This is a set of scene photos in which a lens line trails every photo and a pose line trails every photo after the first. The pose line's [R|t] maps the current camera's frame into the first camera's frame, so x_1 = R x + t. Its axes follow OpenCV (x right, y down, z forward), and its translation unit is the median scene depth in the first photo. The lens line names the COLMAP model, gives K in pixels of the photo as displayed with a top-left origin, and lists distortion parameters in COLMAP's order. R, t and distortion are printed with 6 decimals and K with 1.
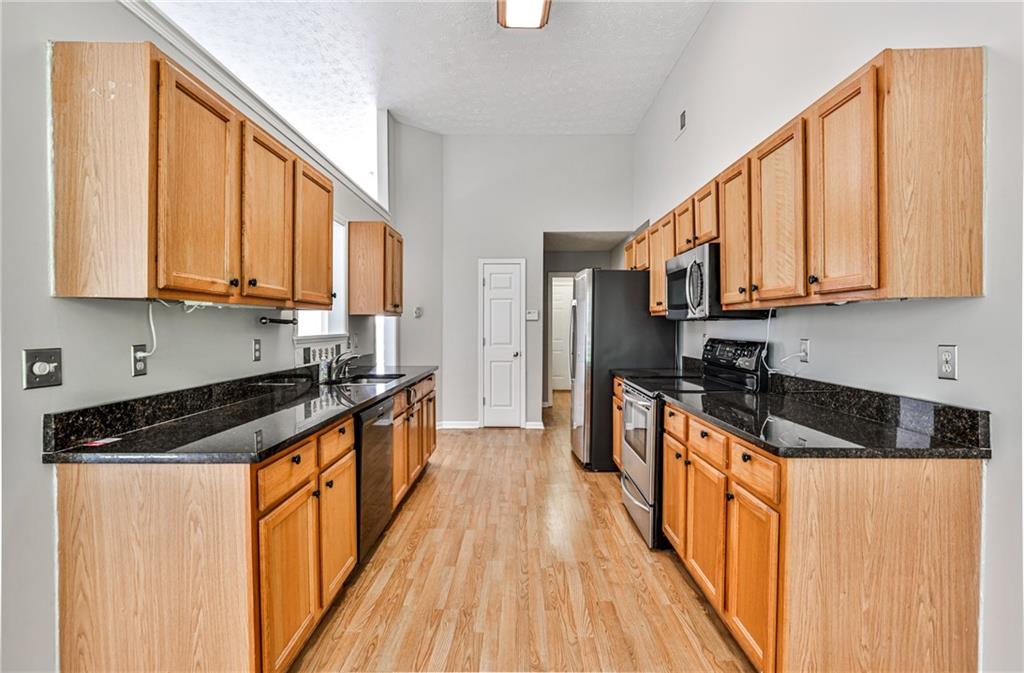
lens RADIAL K [[509.1, 0, 517.0], [0, 509.1, 331.9], [0, 0, 1]] dist [-0.043703, 0.005979]
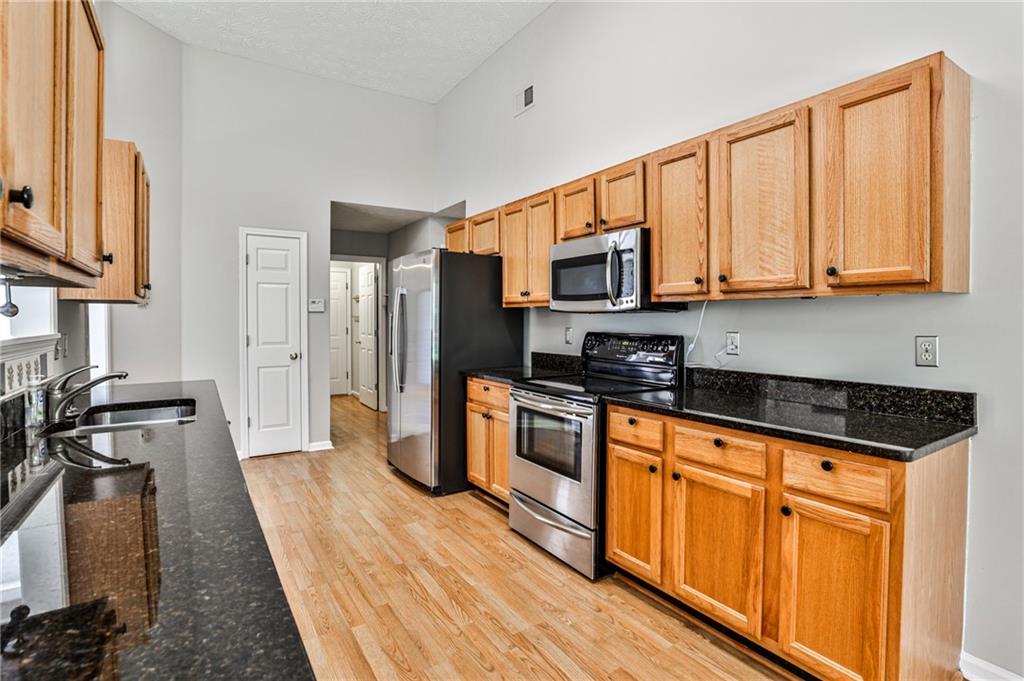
lens RADIAL K [[509.1, 0, 525.7], [0, 509.1, 326.8], [0, 0, 1]] dist [-0.043703, 0.005979]
pose [[0.818168, -0.009723, 0.574897, -0.279938], [0.007706, 0.999953, 0.005945, -0.004027], [-0.574927, -0.000433, 0.818204, 0.329338]]
